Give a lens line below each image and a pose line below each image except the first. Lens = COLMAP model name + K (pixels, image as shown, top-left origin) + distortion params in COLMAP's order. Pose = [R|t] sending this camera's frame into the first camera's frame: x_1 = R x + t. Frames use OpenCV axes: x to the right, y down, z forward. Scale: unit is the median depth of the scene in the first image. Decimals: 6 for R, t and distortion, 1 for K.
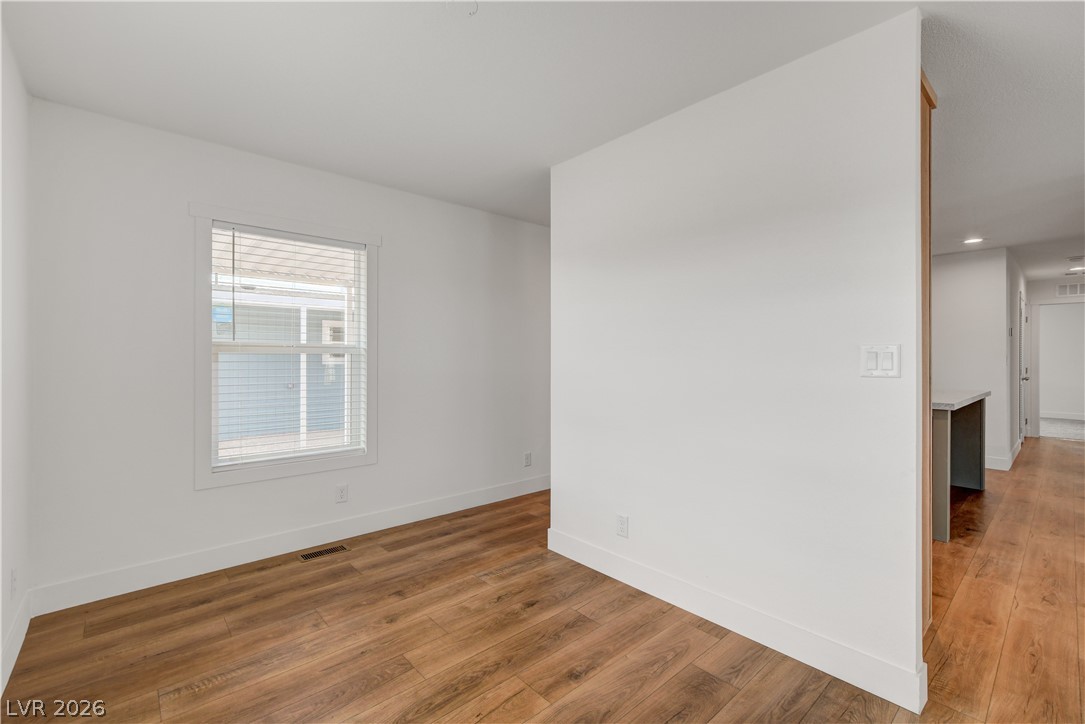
lens RADIAL K [[472.3, 0, 542.5], [0, 472.3, 362.0], [0, 0, 1]] dist [0.003025, 0.000447]
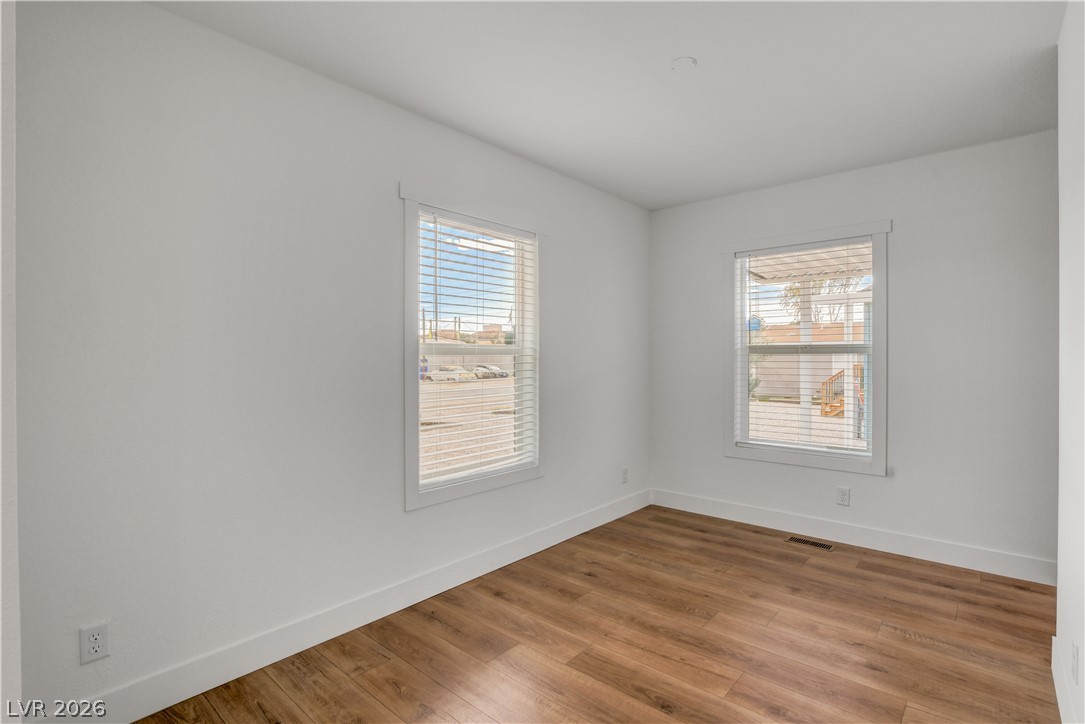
lens RADIAL K [[510.9, 0, 542.5], [0, 510.9, 362.0], [0, 0, 1]] dist [-0.000840, 0.000558]
pose [[0.131084, 0.003523, -0.991365, 0.646376], [-0.006206, 0.999977, 0.002733, 0.001419], [0.991352, 0.005794, 0.131102, 0.288332]]
